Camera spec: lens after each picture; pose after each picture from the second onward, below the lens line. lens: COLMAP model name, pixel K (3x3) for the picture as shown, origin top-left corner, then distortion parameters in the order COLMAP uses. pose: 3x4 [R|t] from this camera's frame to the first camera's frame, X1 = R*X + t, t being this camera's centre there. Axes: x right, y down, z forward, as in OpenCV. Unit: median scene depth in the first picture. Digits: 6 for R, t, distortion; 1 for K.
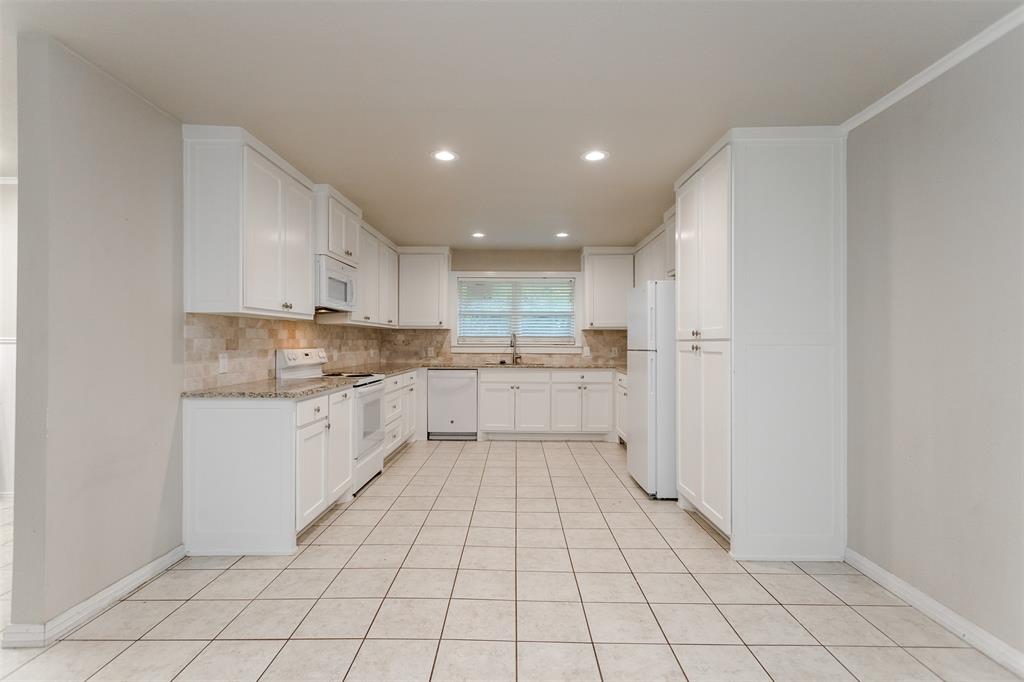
lens RADIAL K [[488.5, 0, 522.1], [0, 488.5, 336.0], [0, 0, 1]] dist [0.003366, 0.002237]
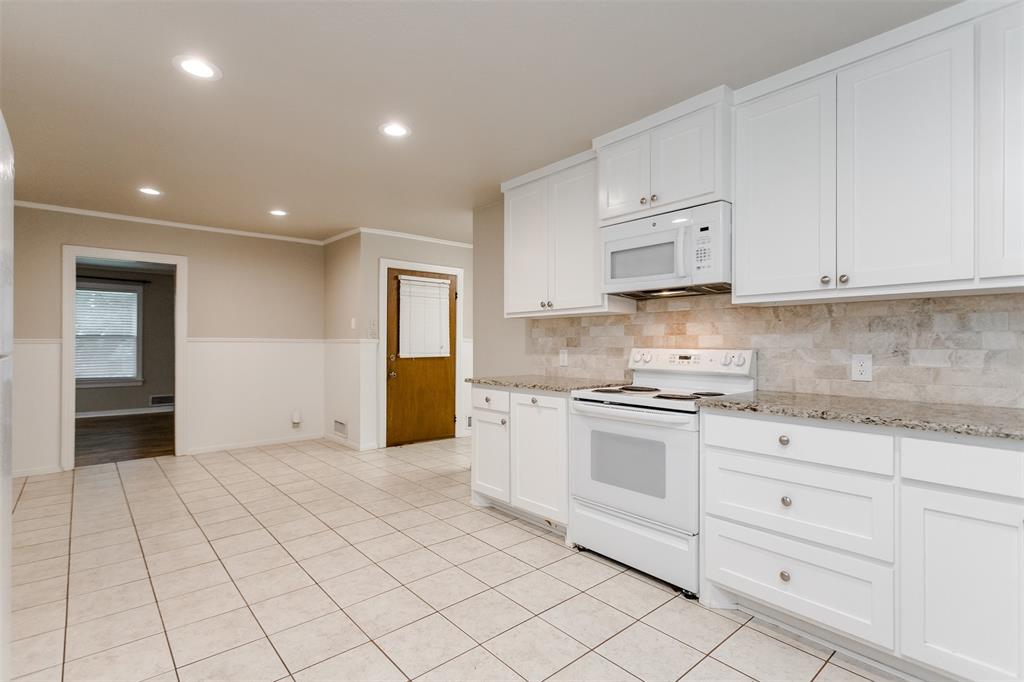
lens RADIAL K [[488.5, 0, 511.4], [0, 488.5, 344.8], [0, 0, 1]] dist [0.003366, 0.002237]
pose [[-0.761015, -0.004606, -0.648718, 0.174105], [0.001729, 0.999957, -0.009127, 0.023466], [0.648732, -0.008067, -0.760974, 1.232444]]
